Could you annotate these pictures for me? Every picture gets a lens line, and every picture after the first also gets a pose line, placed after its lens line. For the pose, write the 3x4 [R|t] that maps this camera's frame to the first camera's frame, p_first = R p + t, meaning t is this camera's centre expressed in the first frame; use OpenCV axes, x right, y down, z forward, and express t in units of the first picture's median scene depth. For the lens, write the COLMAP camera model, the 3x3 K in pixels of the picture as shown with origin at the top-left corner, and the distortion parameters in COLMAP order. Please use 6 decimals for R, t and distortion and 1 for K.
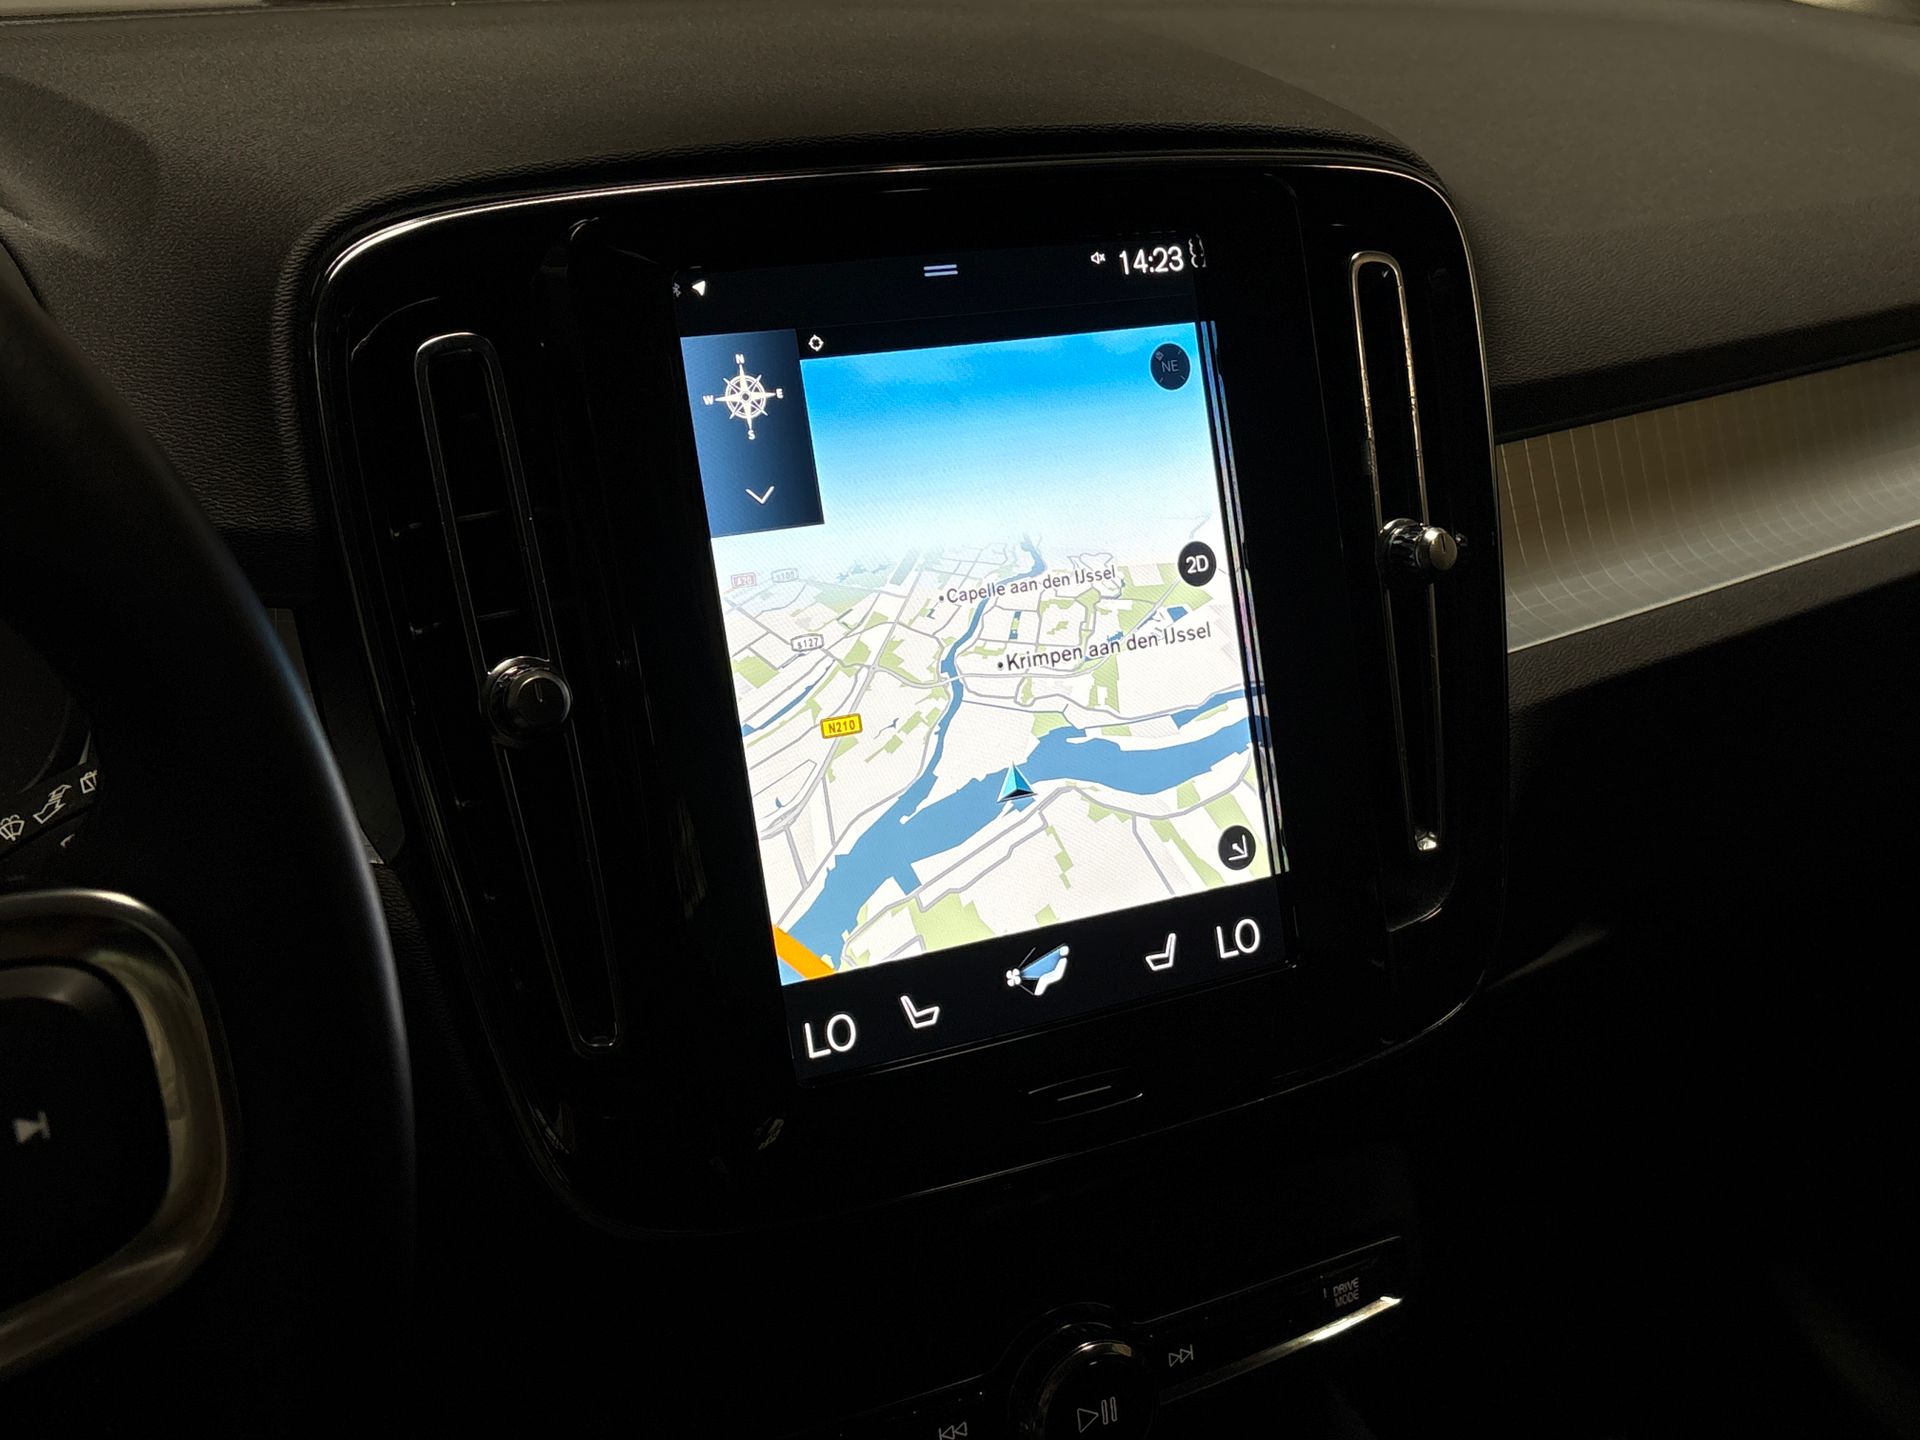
lens RADIAL K [[2216.6, 0, 1013.8], [0, 2216.6, 739.3], [0, 0, 1]] dist [0.011803, 0.000000]
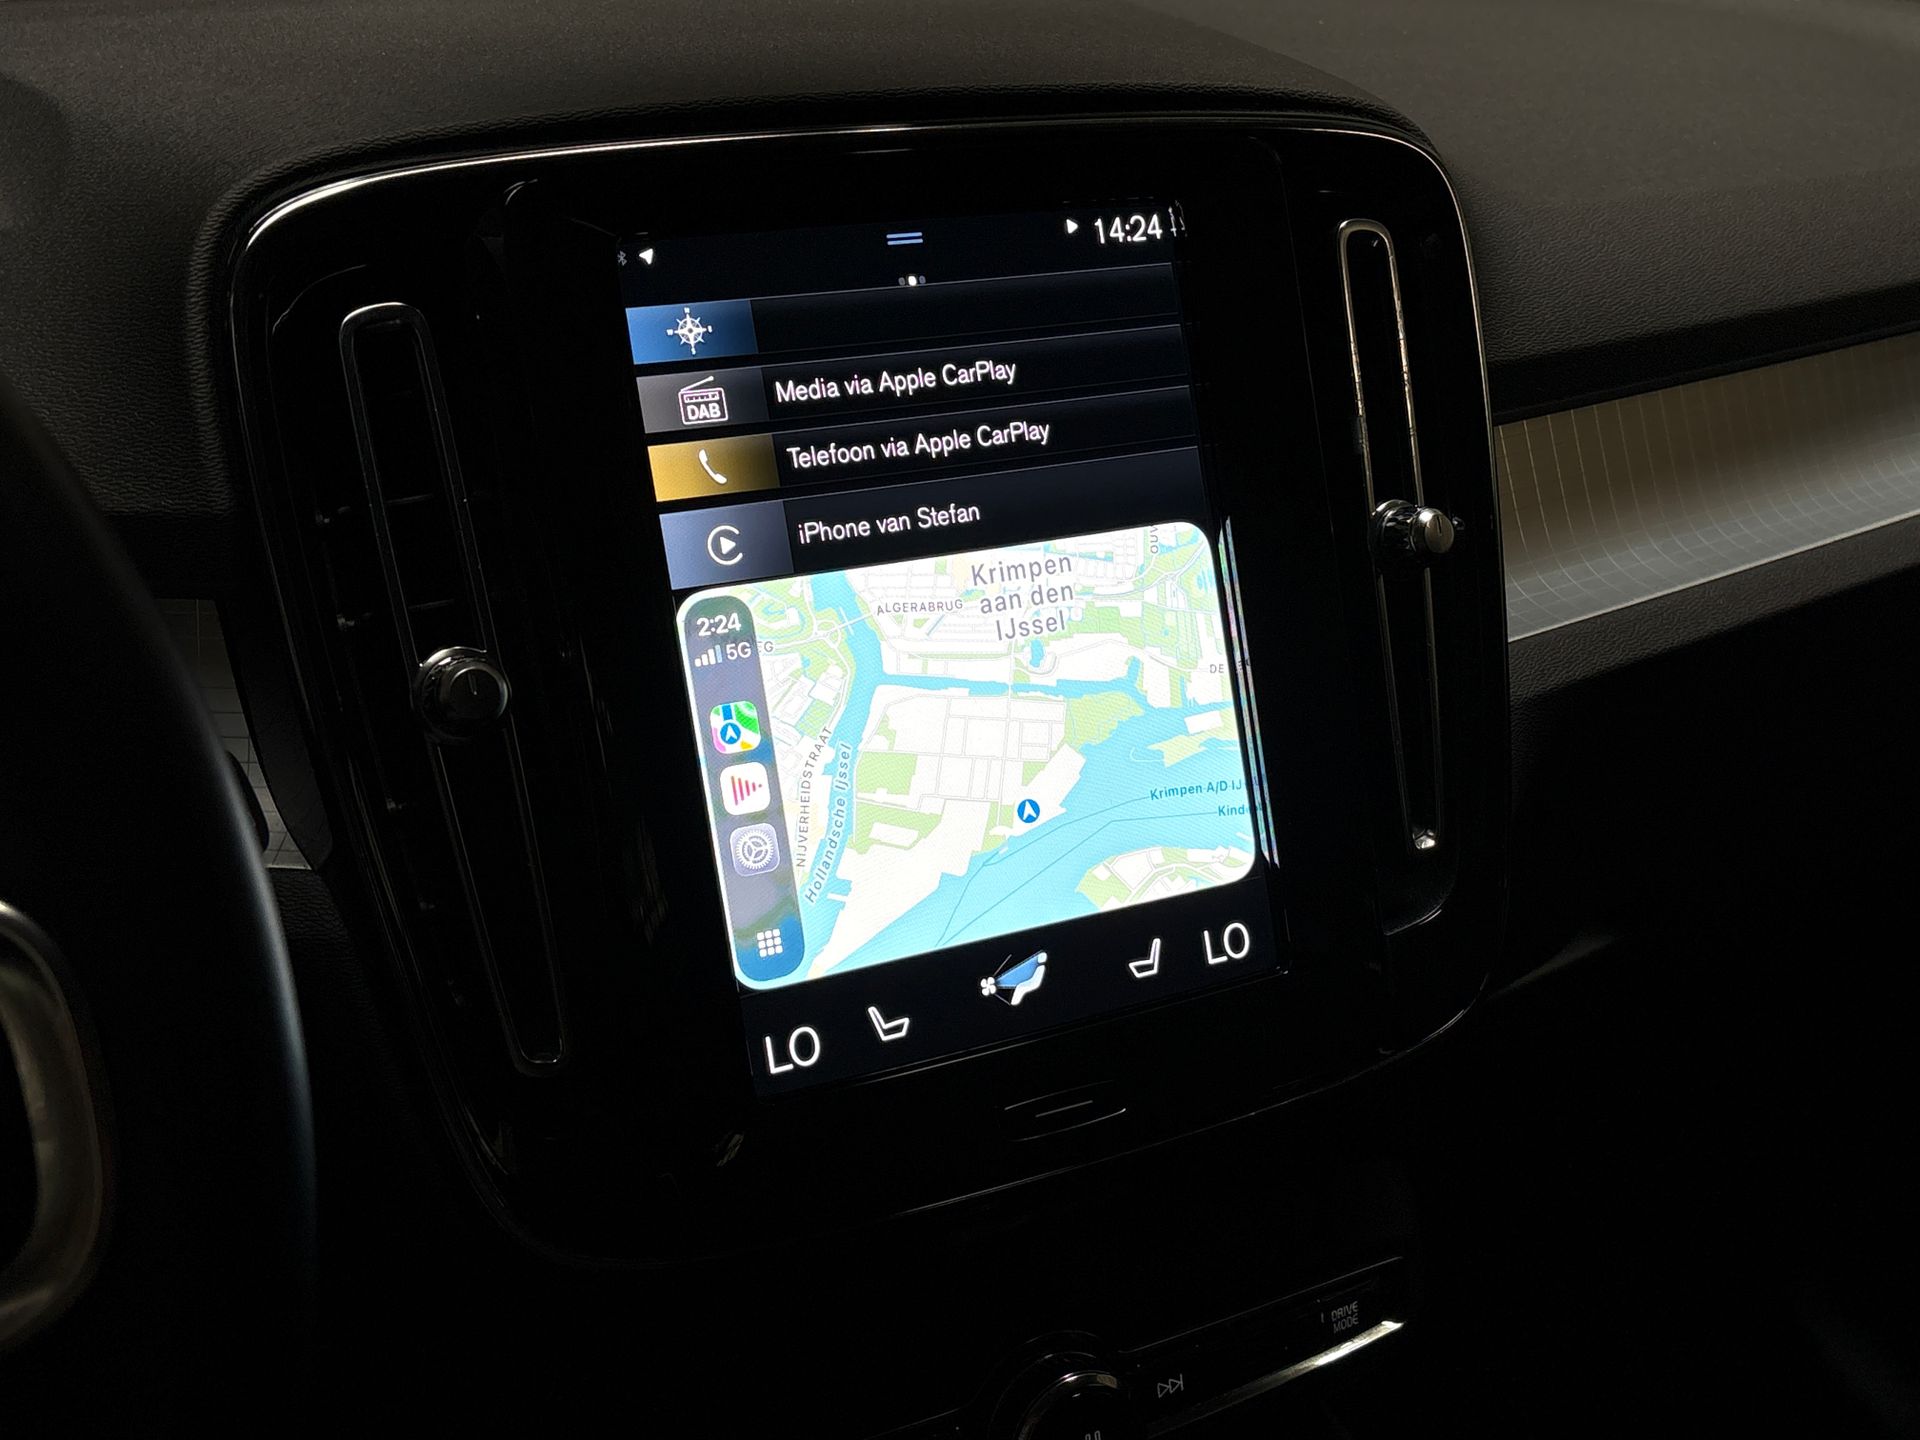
lens RADIAL K [[2216.6, 0, 1013.2], [0, 2216.6, 732.9], [0, 0, 1]] dist [0.011803, 0.000000]
pose [[0.999965, -0.008274, -0.001270, 0.012441], [0.008261, 0.999919, -0.009721, 0.008668], [0.001350, 0.009710, 0.999952, 0.054116]]
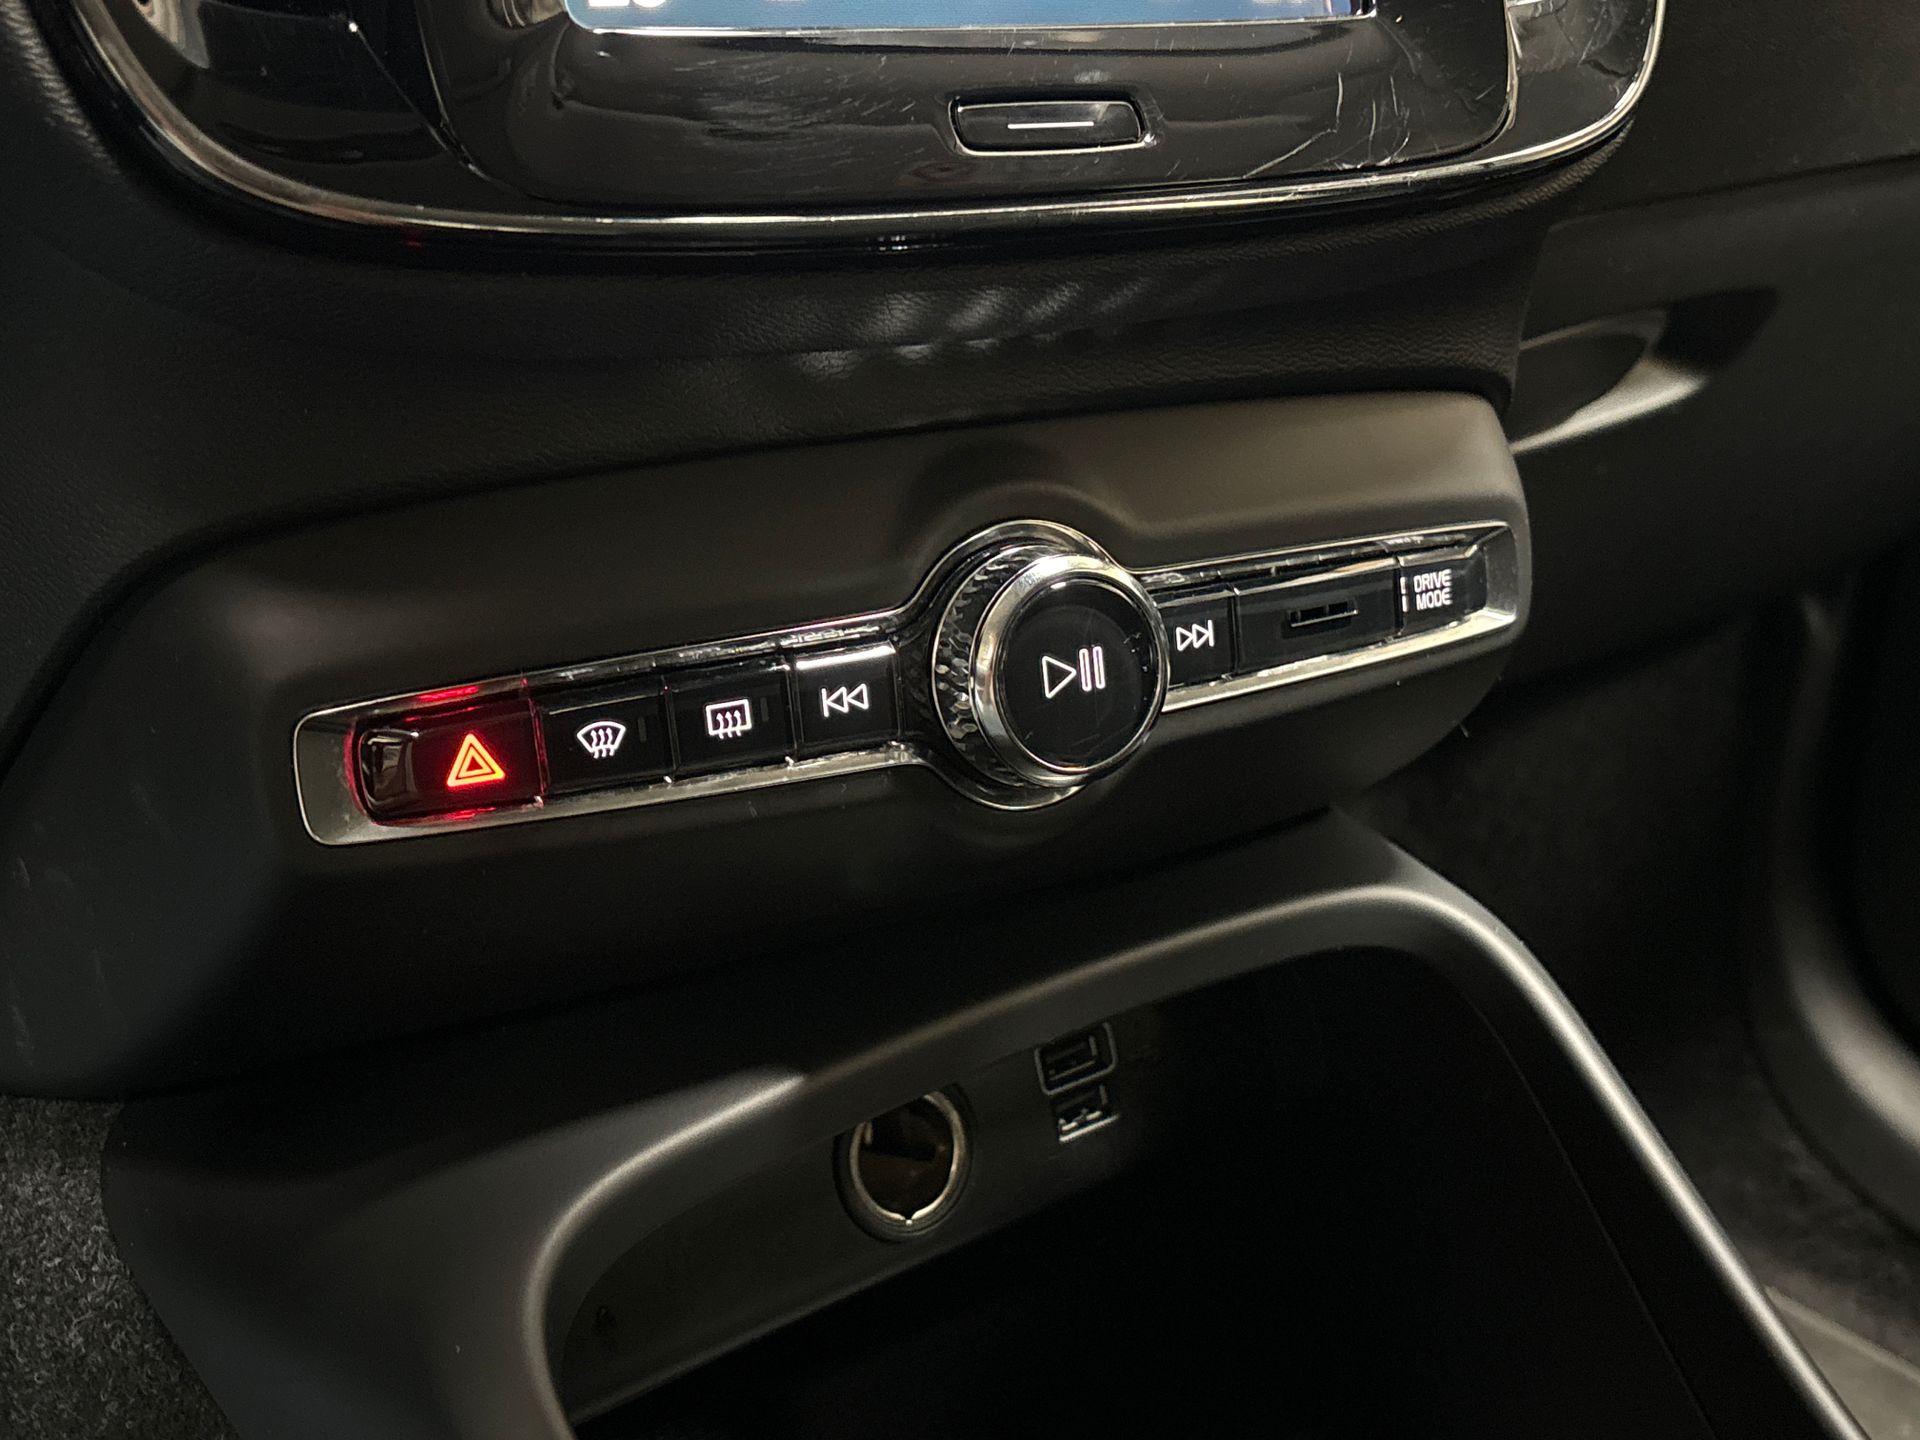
lens RADIAL K [[2216.6, 0, 957.9], [0, 2216.6, 784.1], [0, 0, 1]] dist [0.011803, 0.000000]
pose [[0.998846, -0.018977, 0.044116, -0.022196], [0.019306, 0.999789, -0.007035, 0.337054], [-0.043974, 0.007879, 0.999002, 0.383834]]
